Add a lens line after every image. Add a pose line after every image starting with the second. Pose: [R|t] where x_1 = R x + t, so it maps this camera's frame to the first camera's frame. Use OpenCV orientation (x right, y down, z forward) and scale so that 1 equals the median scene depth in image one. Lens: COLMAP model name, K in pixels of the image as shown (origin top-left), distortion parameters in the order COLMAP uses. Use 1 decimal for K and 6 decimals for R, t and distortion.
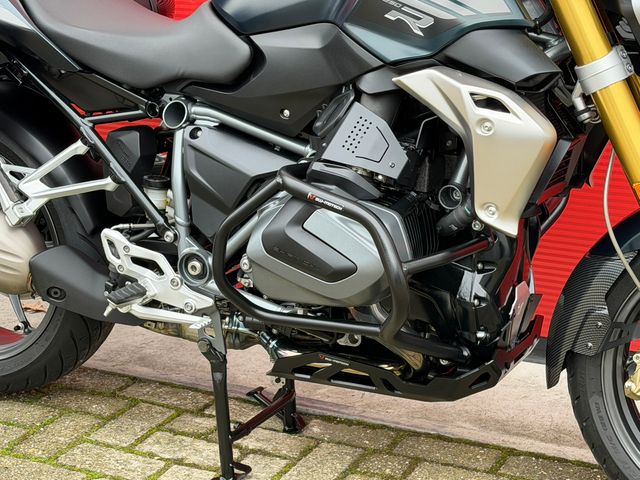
lens RADIAL K [[1333.2, 0, 321.6], [0, 1333.2, 249.6], [0, 0, 1]] dist [0.104359, 0.296405]
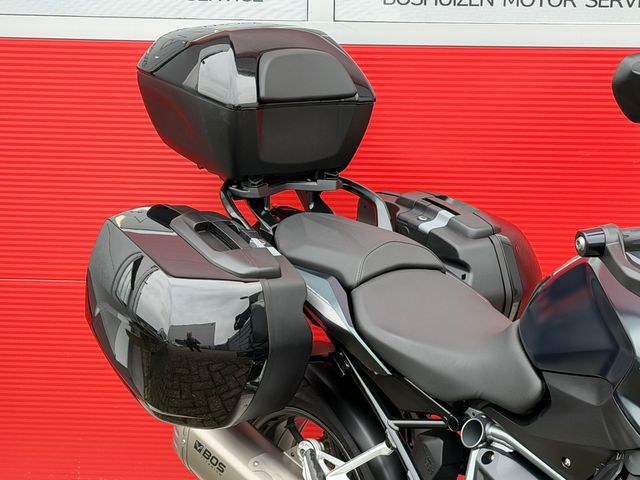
lens RADIAL K [[1333.2, 0, 321.6], [0, 1333.2, 249.6], [0, 0, 1]] dist [0.104359, 0.296405]
pose [[0.908841, 0.084465, -0.408501, 0.192084], [-0.116285, 0.991766, -0.053648, -0.181925], [0.400606, 0.096260, 0.911180, 0.056092]]
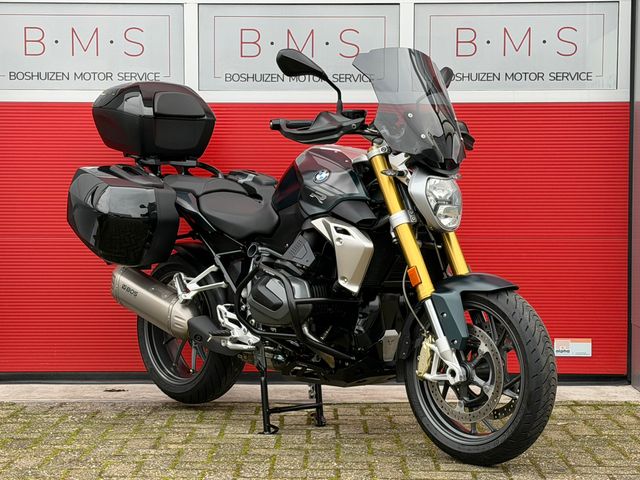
lens RADIAL K [[1333.2, 0, 321.6], [0, 1333.2, 249.6], [0, 0, 1]] dist [0.104359, 0.296405]
pose [[0.928523, 0.006511, -0.371218, 0.826702], [-0.090625, 0.973578, -0.209604, 0.351046], [0.360045, 0.228264, 0.904579, -0.918928]]
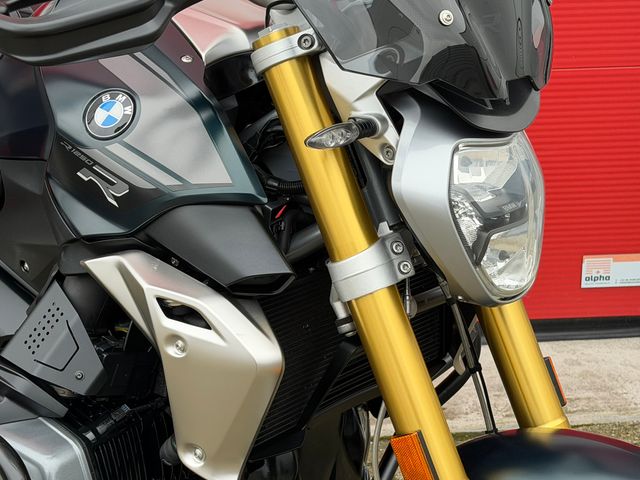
lens RADIAL K [[1333.2, 0, 321.6], [0, 1333.2, 249.6], [0, 0, 1]] dist [0.104359, 0.296405]
pose [[0.968414, 0.069200, -0.239554, 0.326647], [-0.055120, 0.996362, 0.064994, -0.173517], [0.243180, -0.049737, 0.968705, 0.297105]]
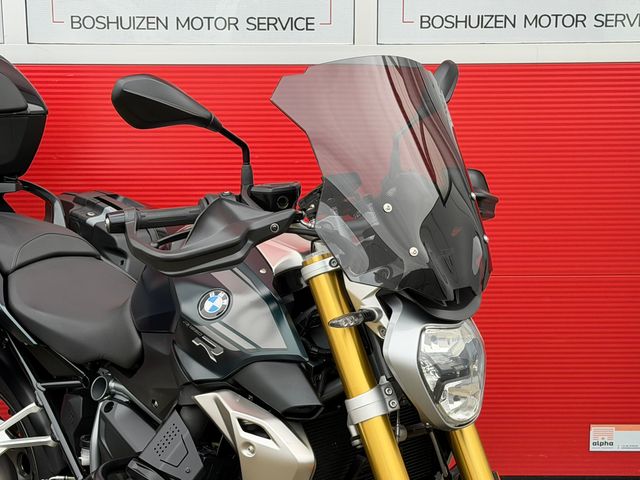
lens RADIAL K [[1333.2, 0, 321.6], [0, 1333.2, 249.6], [0, 0, 1]] dist [0.104359, 0.296405]
pose [[0.944245, 0.050661, -0.325321, 0.487115], [-0.077686, 0.994474, -0.070619, -0.166453], [0.319946, 0.091955, 0.942963, -0.063821]]
